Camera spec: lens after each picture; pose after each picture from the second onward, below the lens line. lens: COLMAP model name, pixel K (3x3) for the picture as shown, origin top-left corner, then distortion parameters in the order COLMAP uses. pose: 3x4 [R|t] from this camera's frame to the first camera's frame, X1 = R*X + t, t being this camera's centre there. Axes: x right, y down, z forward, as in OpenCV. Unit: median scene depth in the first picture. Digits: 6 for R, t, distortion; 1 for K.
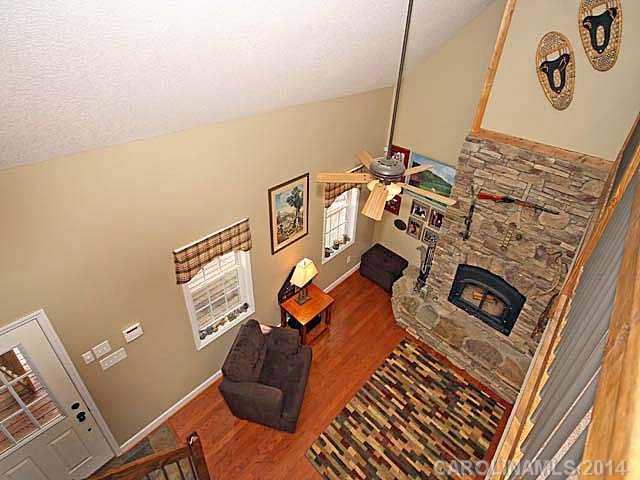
lens RADIAL K [[318.7, 0, 324.5], [0, 318.7, 192.9], [0, 0, 1]] dist [0.005654, -0.003898]
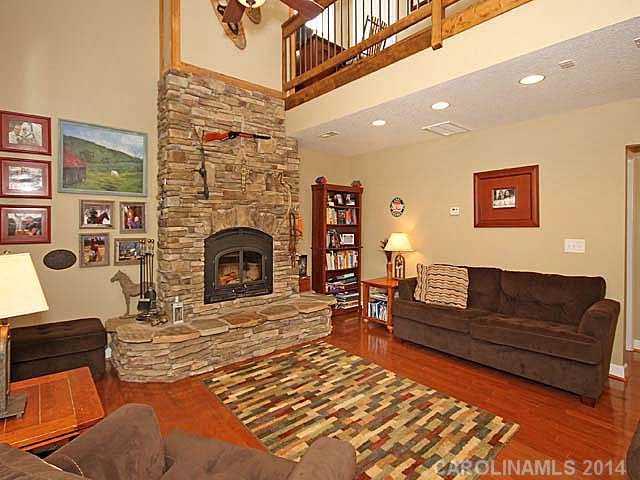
lens RADIAL K [[329.3, 0, 310.7], [0, 329.3, 224.0], [0, 0, 1]] dist [0.007237, 0.000518]
pose [[0.126513, -0.029829, 0.991516, -0.389320], [0.478775, 0.877252, -0.034698, 0.390360], [-0.868774, 0.479103, 0.125265, 0.747032]]
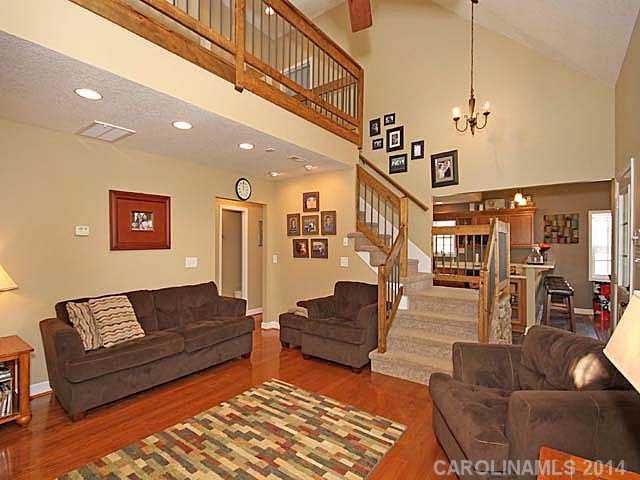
lens RADIAL K [[318.7, 0, 321.7], [0, 318.7, 241.7], [0, 0, 1]] dist [0.005654, -0.003898]
pose [[-0.992648, -0.026003, -0.118213, 0.192745], [-0.078105, 0.883711, 0.461470, 0.137613], [0.092467, 0.467310, -0.879245, 1.248999]]
